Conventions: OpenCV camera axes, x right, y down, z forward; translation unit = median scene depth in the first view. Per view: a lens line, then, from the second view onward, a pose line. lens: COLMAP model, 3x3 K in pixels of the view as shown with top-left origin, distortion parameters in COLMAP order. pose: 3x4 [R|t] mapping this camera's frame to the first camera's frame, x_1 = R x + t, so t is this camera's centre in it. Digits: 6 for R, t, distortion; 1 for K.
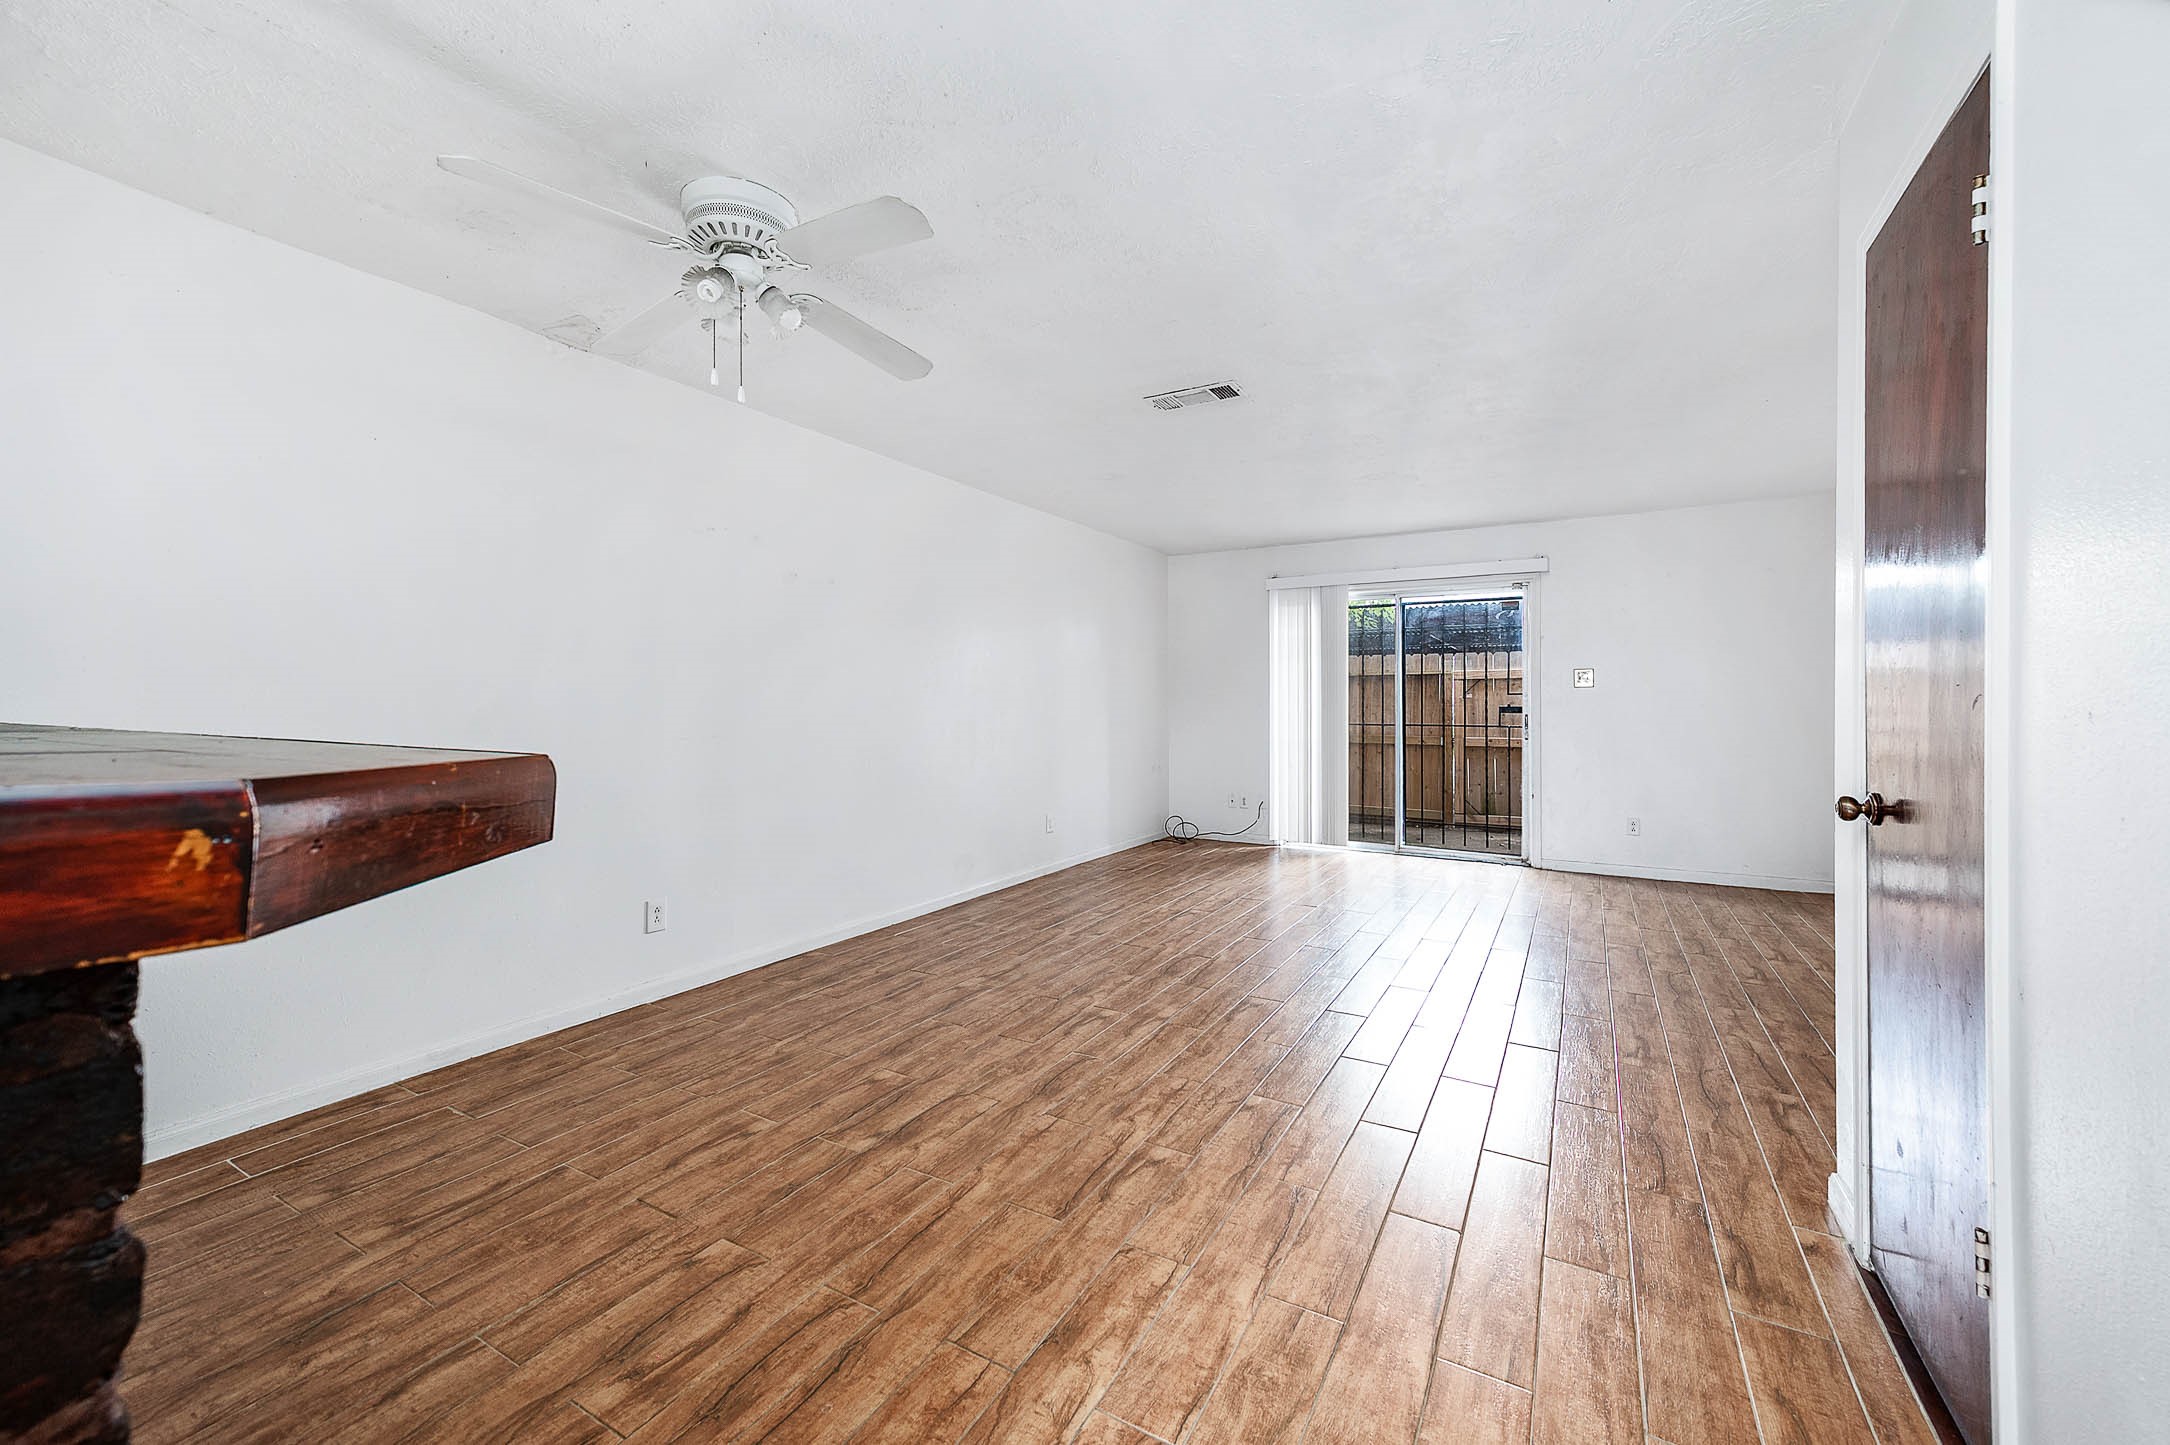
lens RADIAL K [[851.1, 0, 1079.2], [0, 851.1, 709.1], [0, 0, 1]] dist [0.009382, 0.000285]
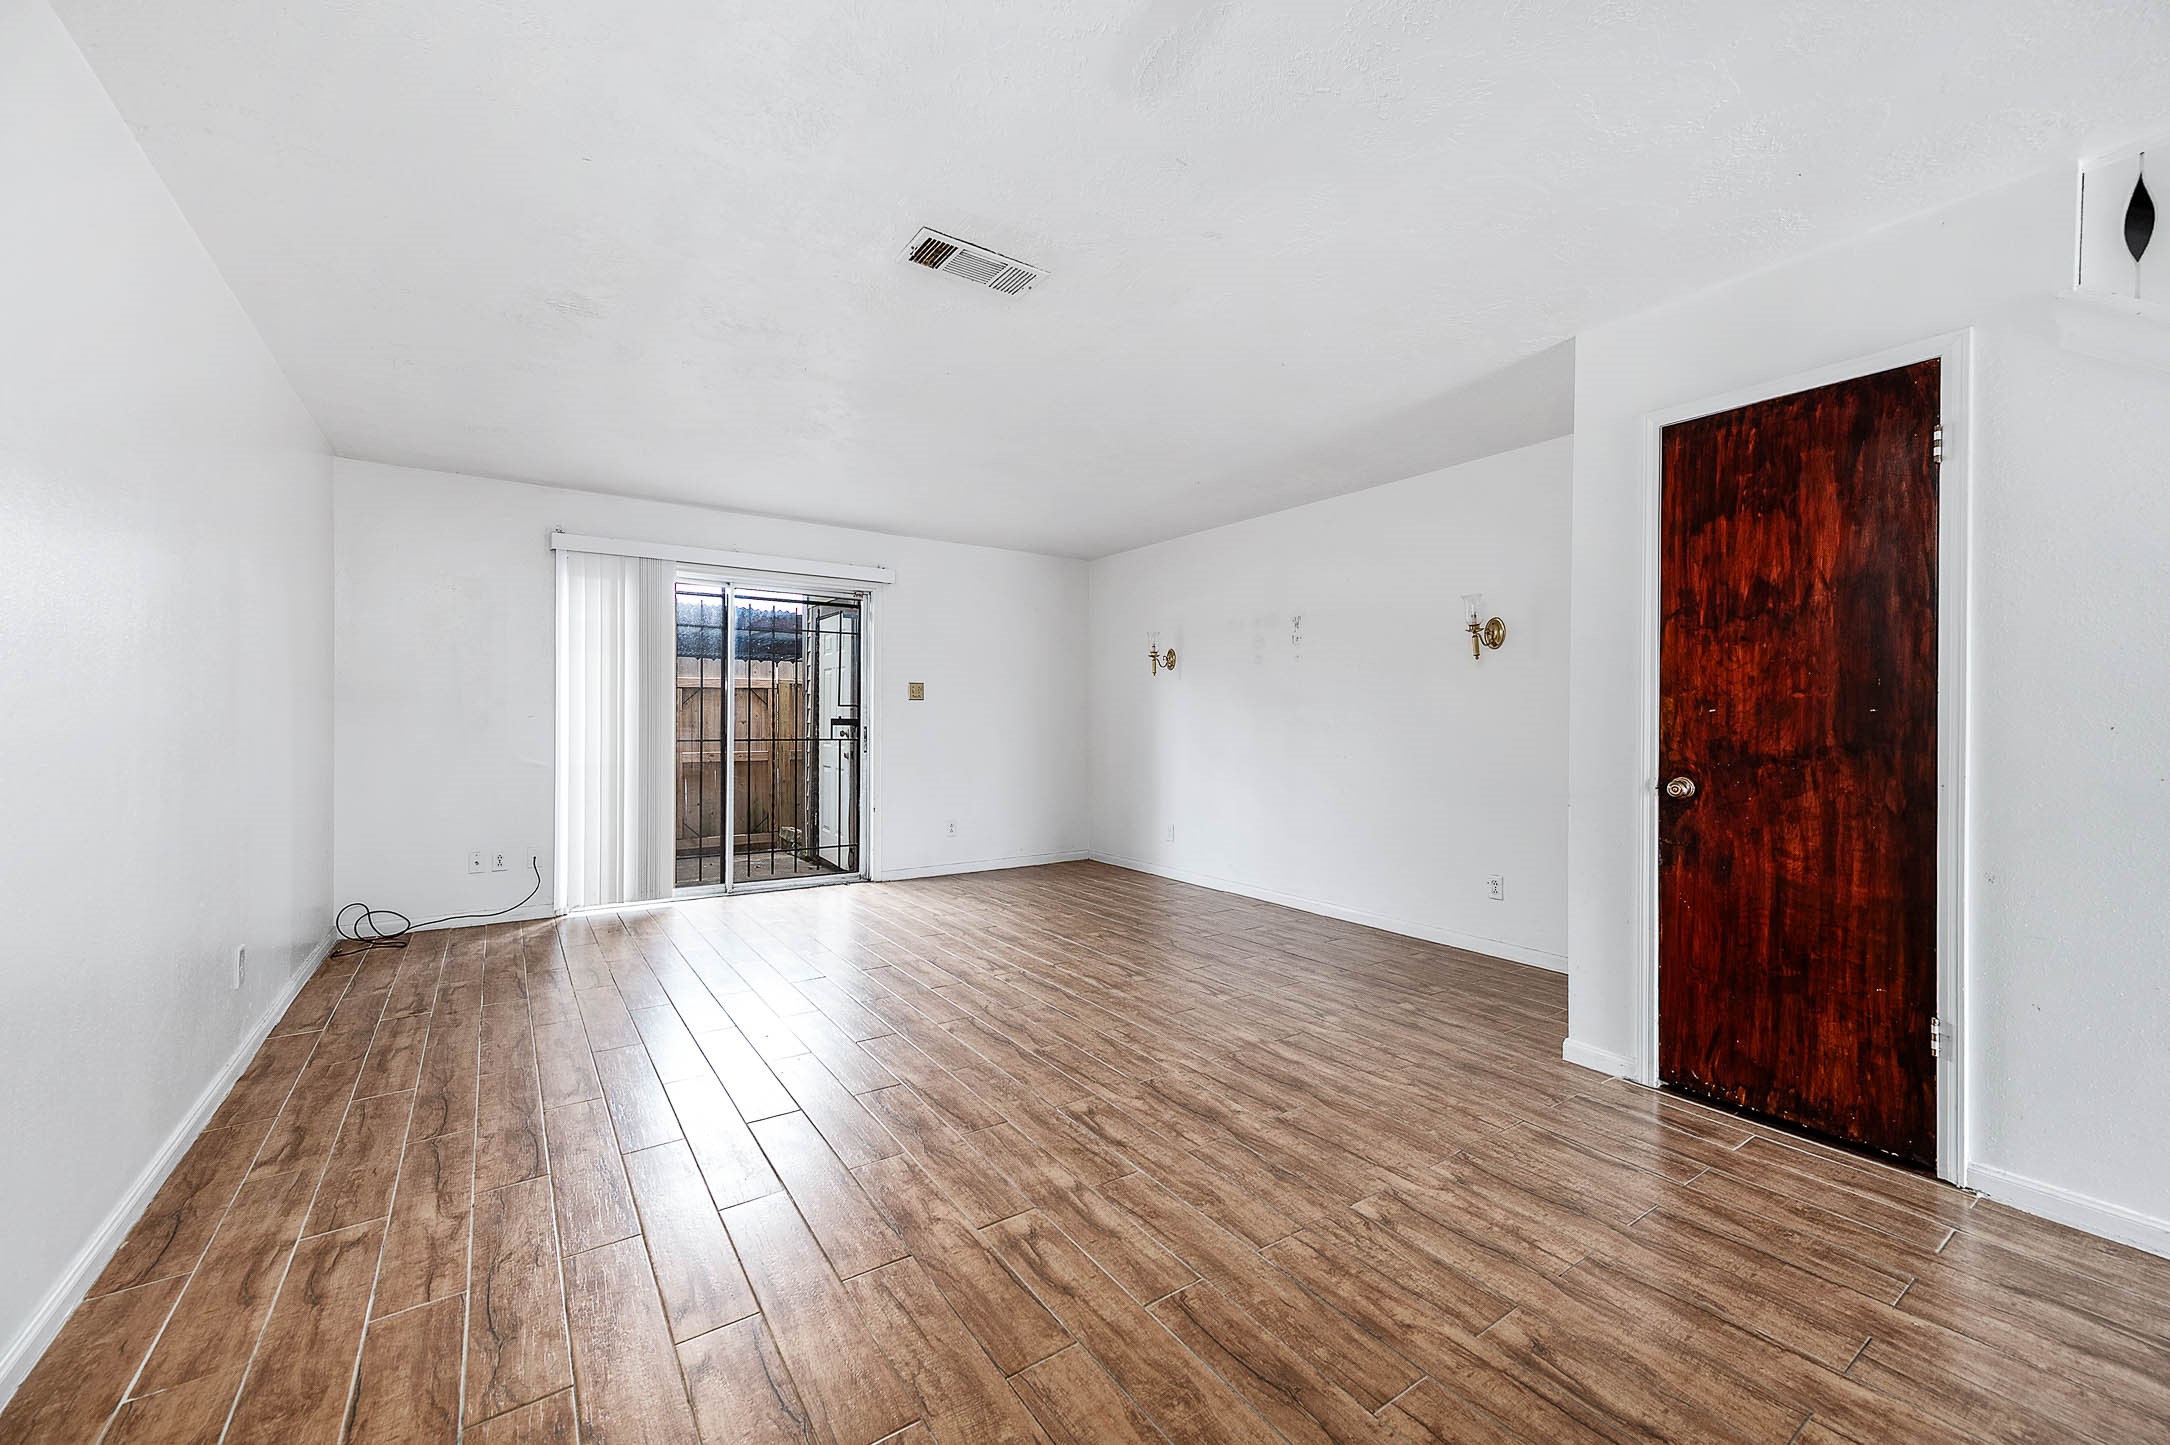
lens RADIAL K [[851.1, 0, 1078.8], [0, 851.1, 723.4], [0, 0, 1]] dist [0.009382, 0.000285]
pose [[0.428478, -0.005365, 0.903537, -0.473135], [0.000798, 0.999984, 0.005559, -0.005772], [-0.903552, -0.001661, 0.428475, 0.664175]]
